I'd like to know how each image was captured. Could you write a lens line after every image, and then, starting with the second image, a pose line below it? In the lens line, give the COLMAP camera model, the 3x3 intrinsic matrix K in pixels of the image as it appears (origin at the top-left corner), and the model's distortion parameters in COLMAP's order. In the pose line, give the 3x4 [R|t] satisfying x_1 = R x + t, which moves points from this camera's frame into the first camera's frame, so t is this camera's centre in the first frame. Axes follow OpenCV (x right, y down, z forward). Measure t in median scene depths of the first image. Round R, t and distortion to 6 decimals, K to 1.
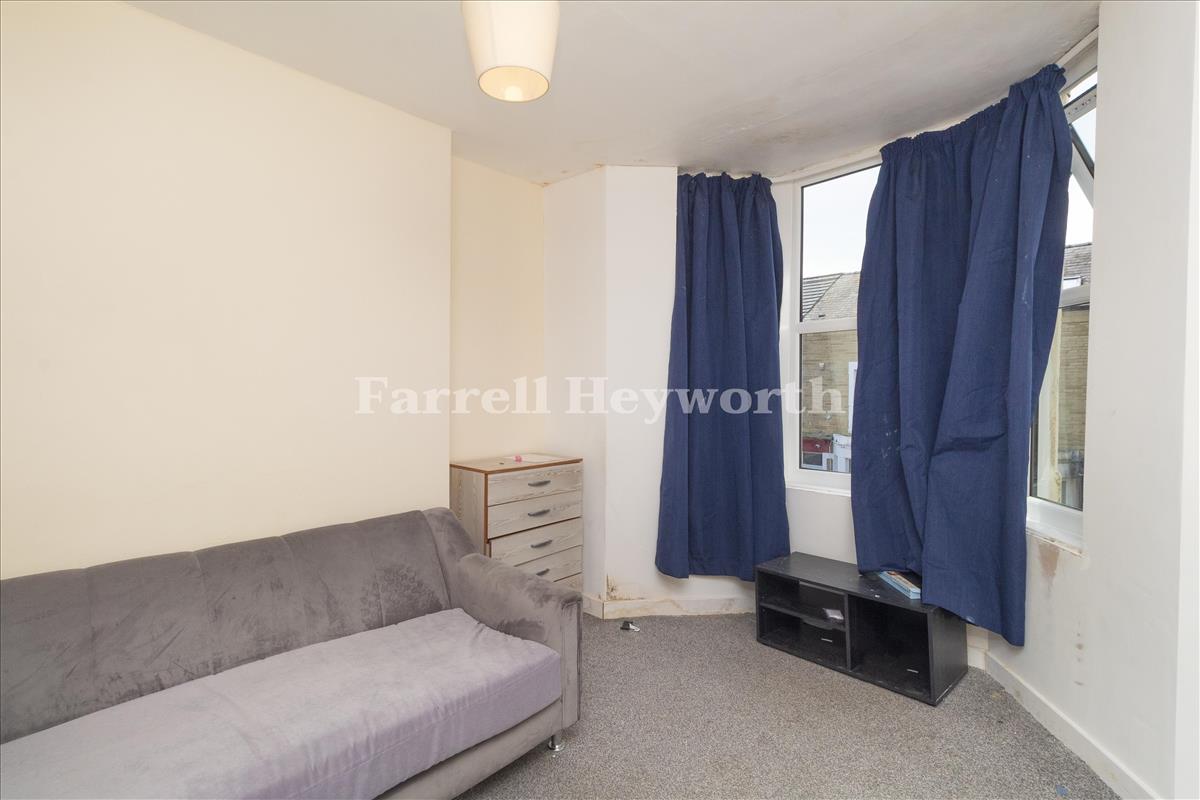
lens RADIAL K [[562.7, 0, 599.2], [0, 562.7, 392.4], [0, 0, 1]] dist [0.001844, 0.000107]
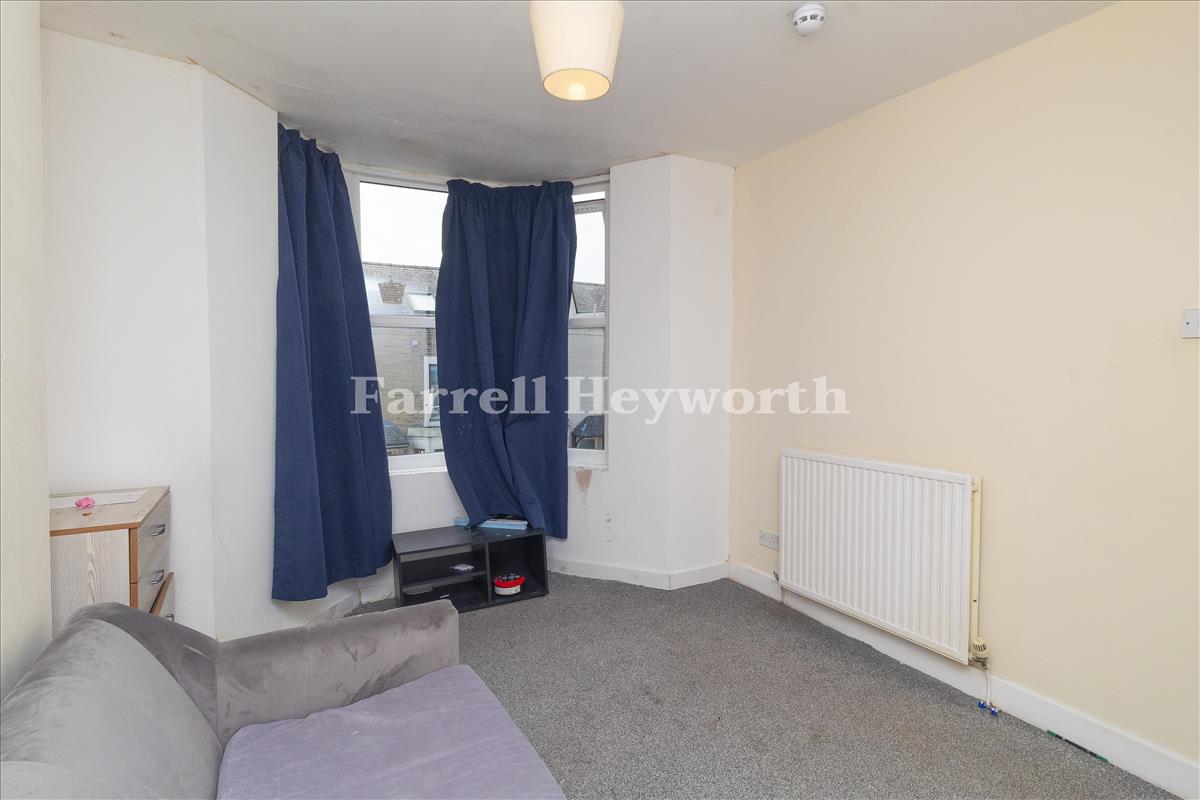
lens RADIAL K [[562.7, 0, 598.9], [0, 562.7, 396.9], [0, 0, 1]] dist [0.001844, 0.000107]
pose [[0.274131, -0.033444, 0.961111, -0.629361], [0.018040, 0.999398, 0.029631, 0.001183], [-0.961523, 0.009216, 0.274570, 0.383990]]
